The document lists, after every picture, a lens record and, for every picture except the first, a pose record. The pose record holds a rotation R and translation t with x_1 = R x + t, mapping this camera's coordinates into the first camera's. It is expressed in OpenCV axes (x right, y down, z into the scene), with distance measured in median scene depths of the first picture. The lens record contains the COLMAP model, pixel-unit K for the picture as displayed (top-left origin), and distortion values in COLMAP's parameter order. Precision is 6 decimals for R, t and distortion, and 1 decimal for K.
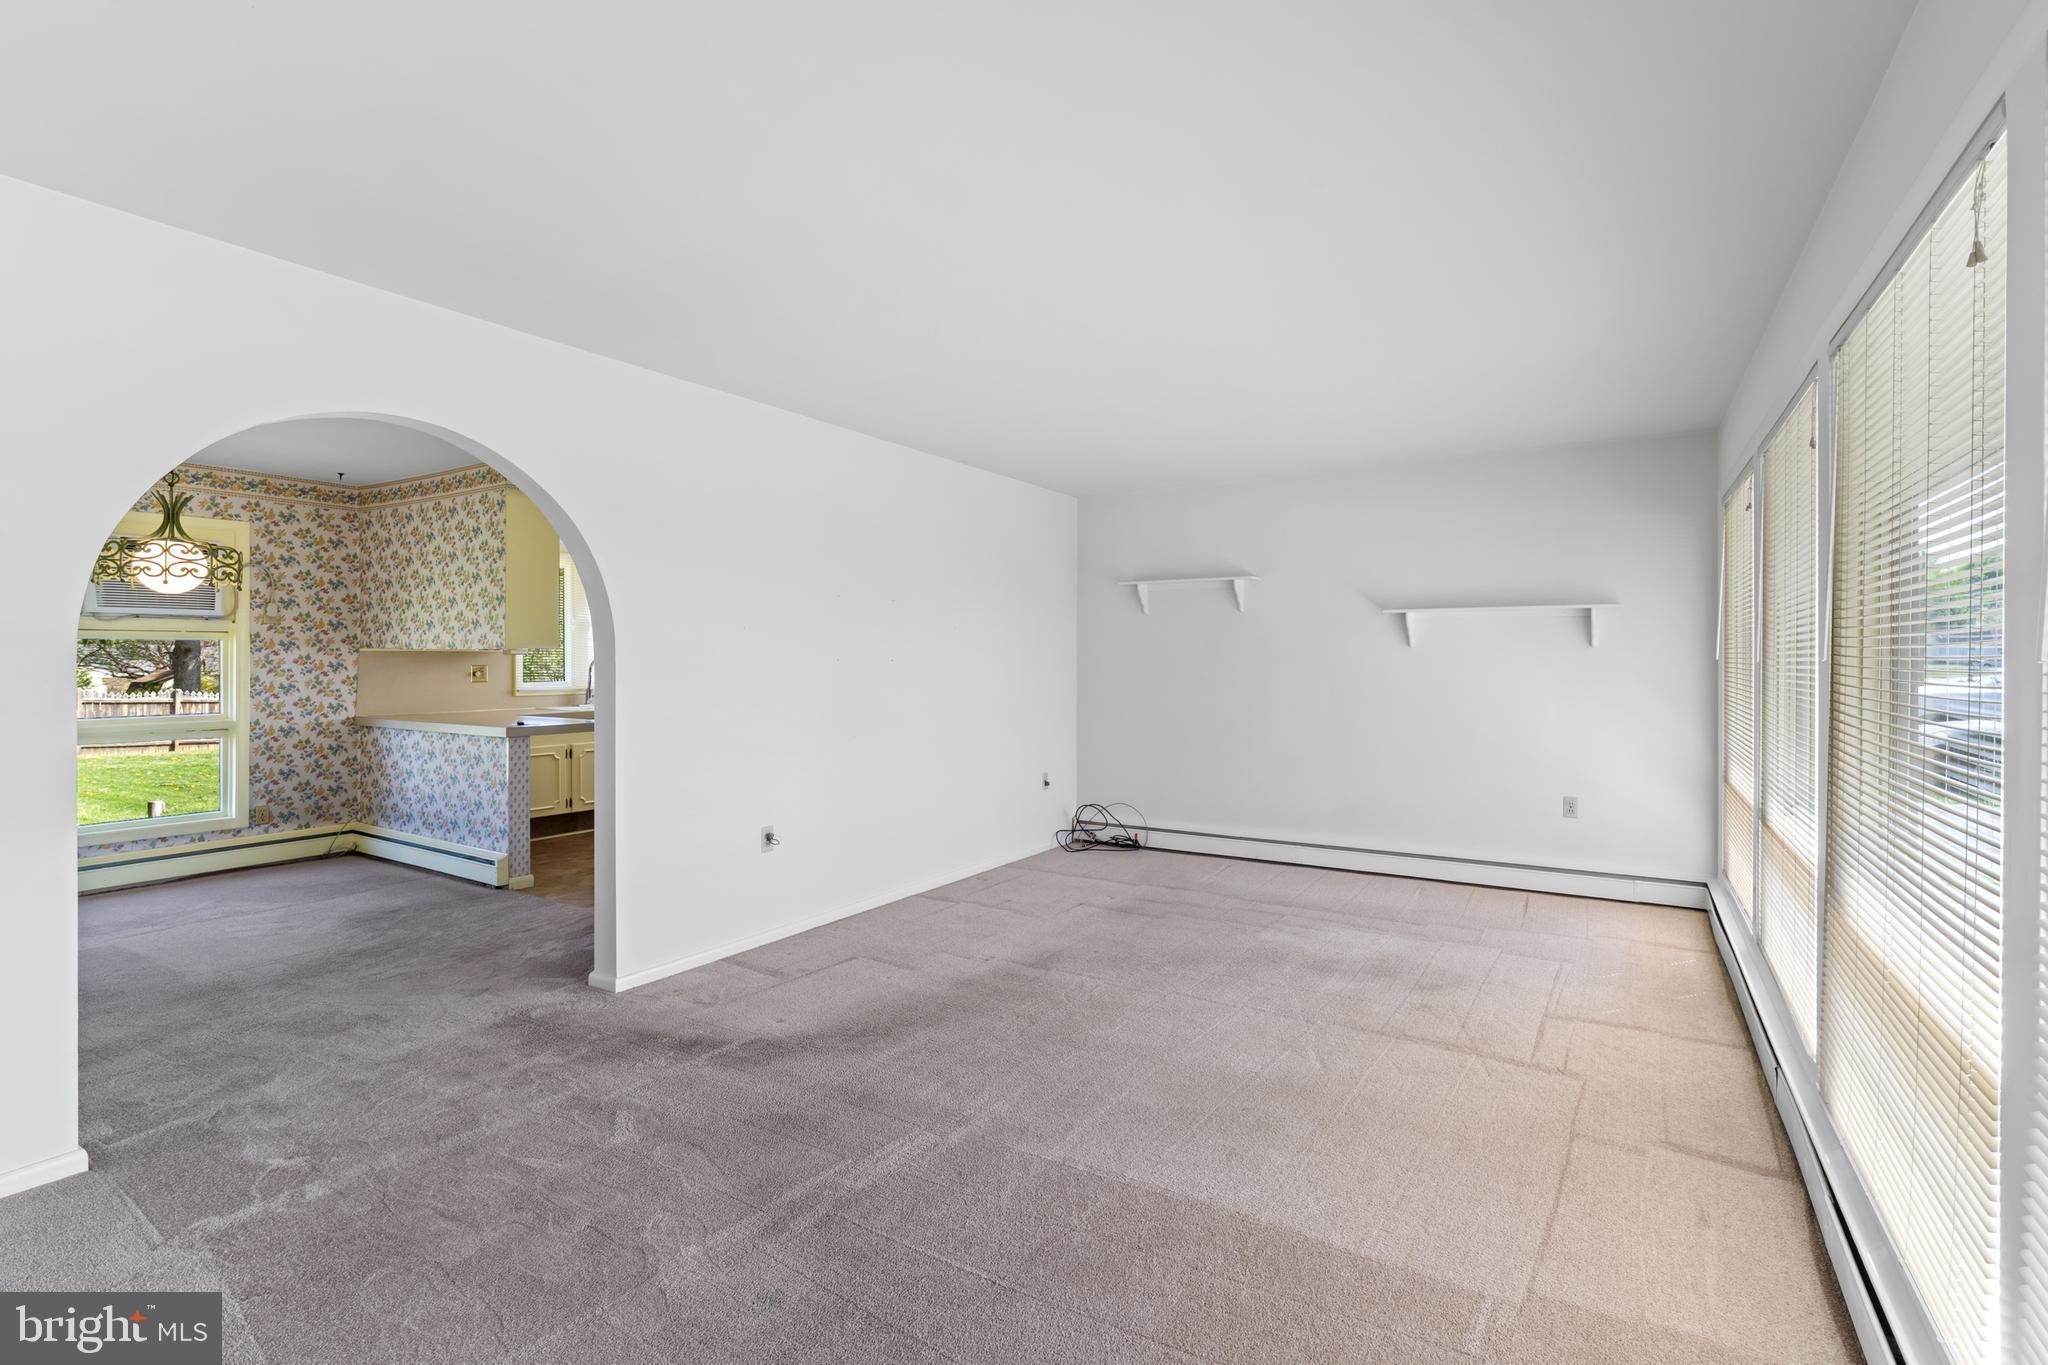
lens RADIAL K [[941.4, 0, 1023.9], [0, 941.4, 662.2], [0, 0, 1]] dist [-0.004411, 0.001567]
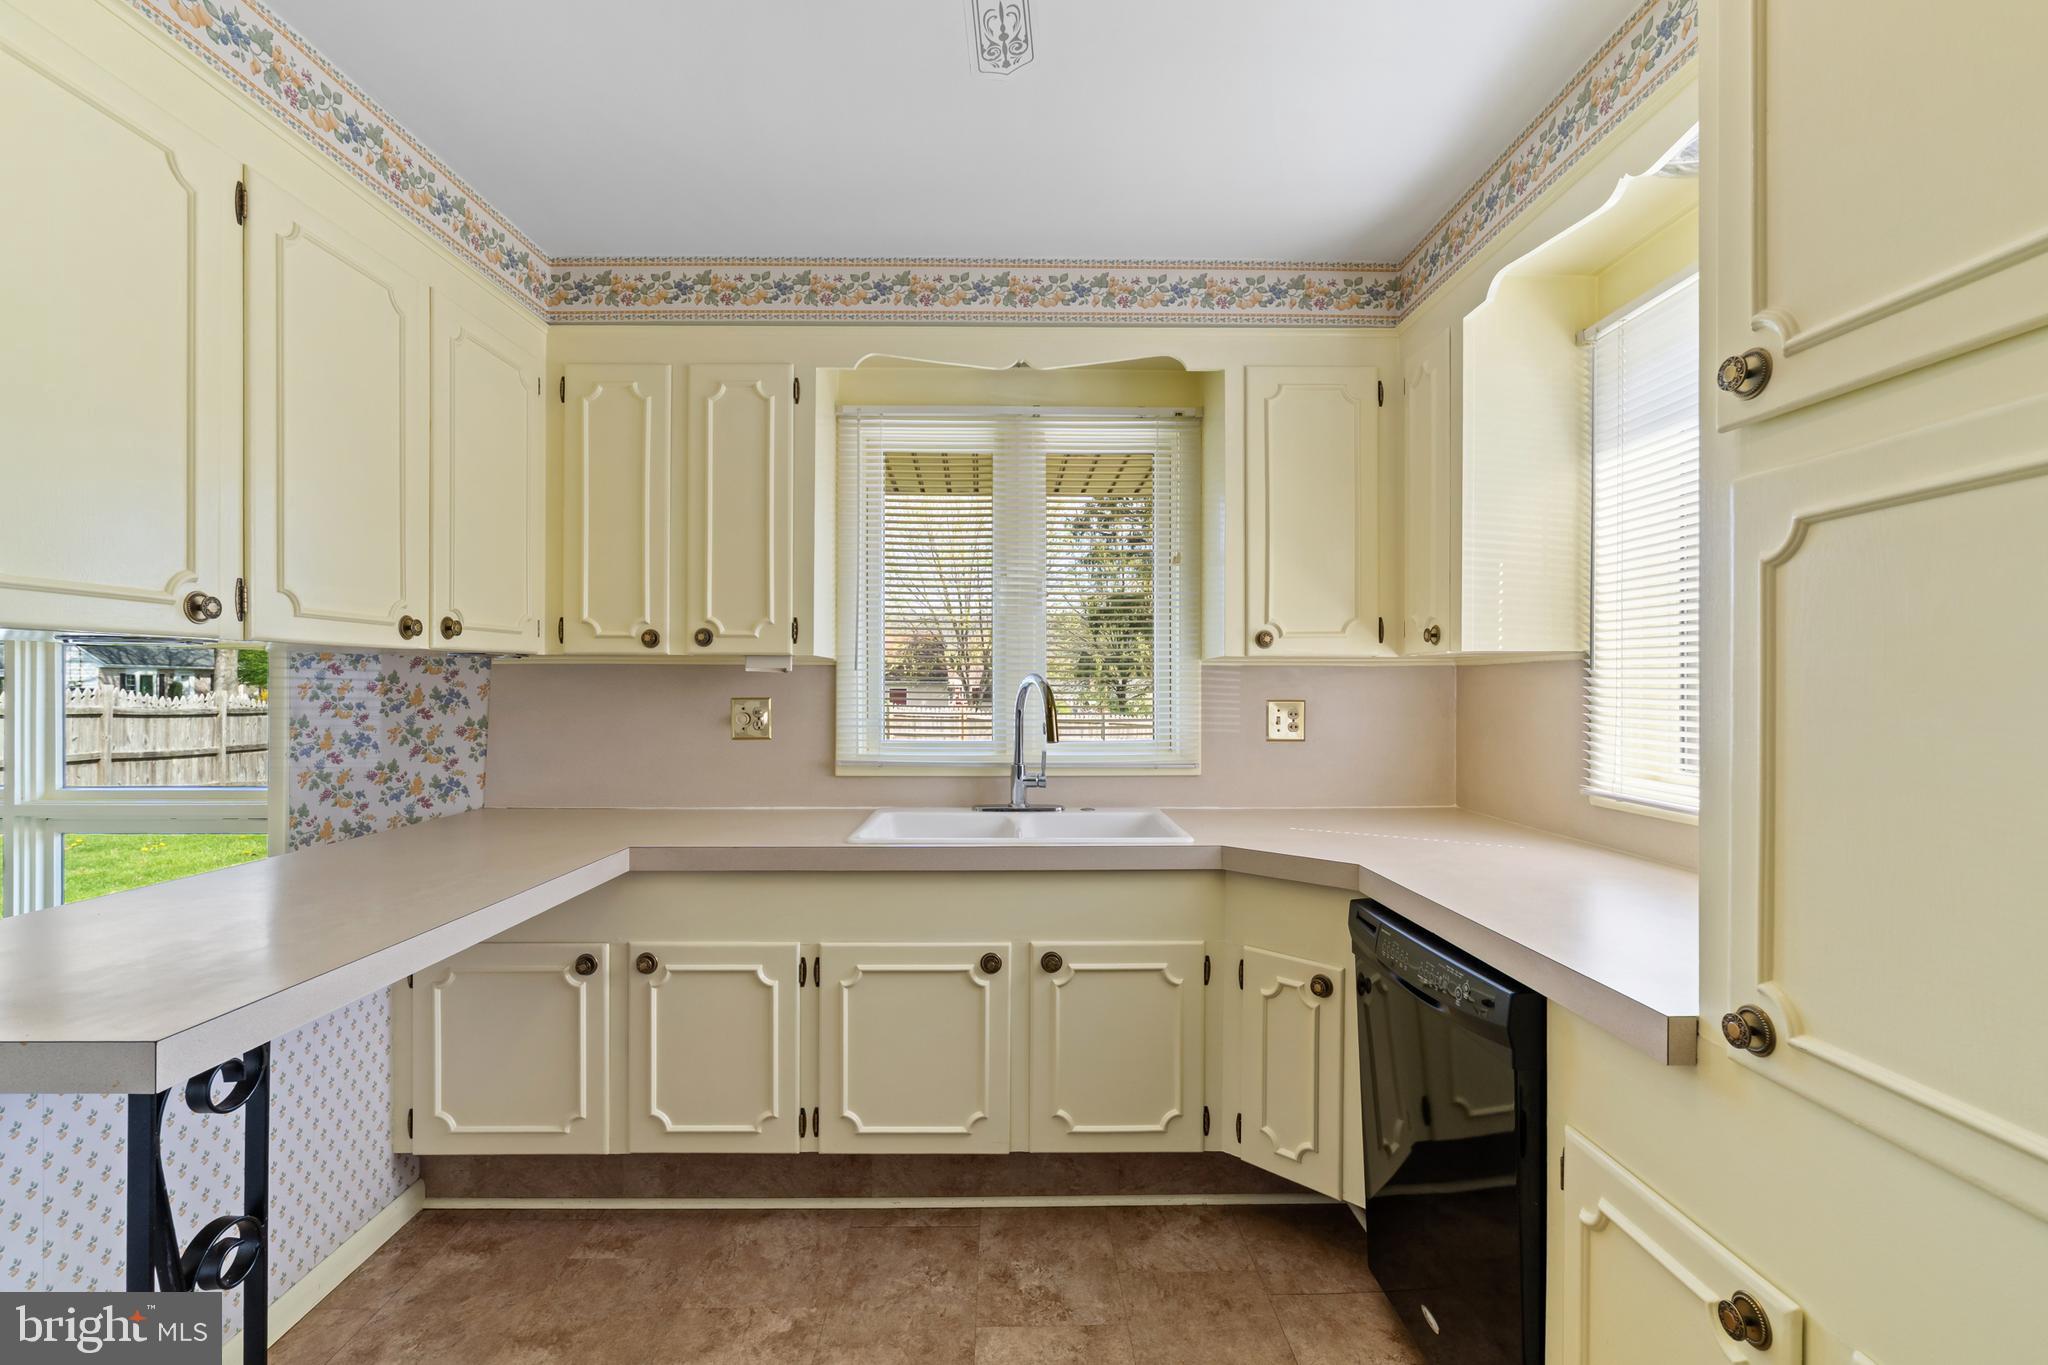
lens RADIAL K [[914.7, 0, 1022.3], [0, 914.7, 689.6], [0, 0, 1]] dist [-0.008473, 0.002697]
pose [[0.546156, 0.002668, -0.837679, -0.205566], [-0.005221, 0.999986, -0.000219, -0.001055], [0.837667, 0.004493, 0.546163, 1.023623]]
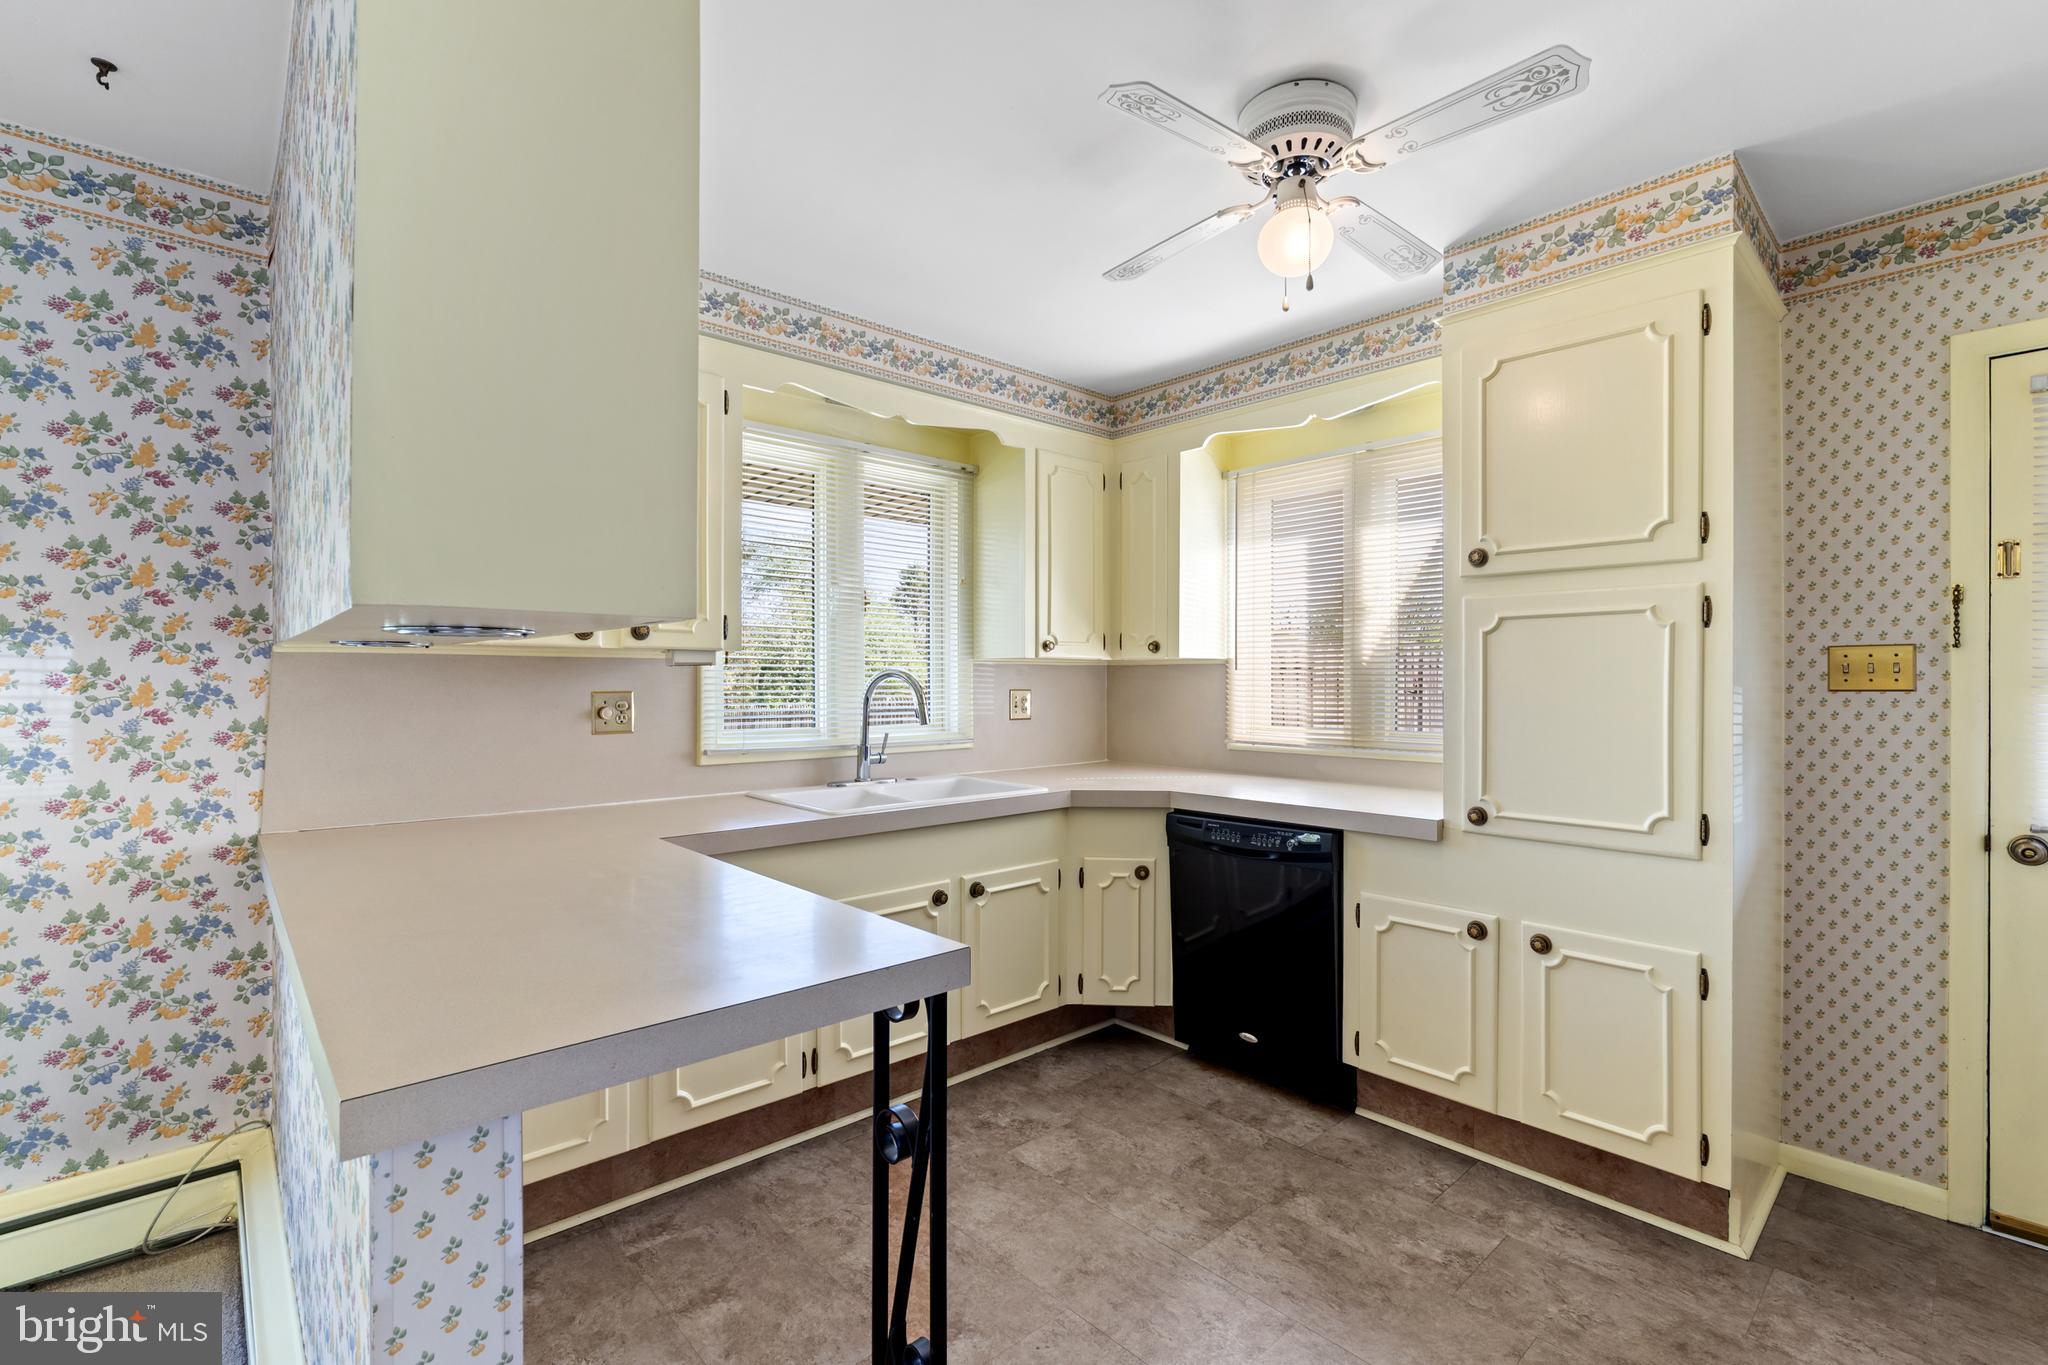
lens RADIAL K [[914.7, 0, 1029.0], [0, 914.7, 680.8], [0, 0, 1]] dist [-0.008473, 0.002697]
pose [[0.964284, 0.000626, -0.264869, -0.351212], [-0.001685, 0.999991, -0.003771, -0.000242], [0.264864, 0.004082, 0.964277, 0.777312]]
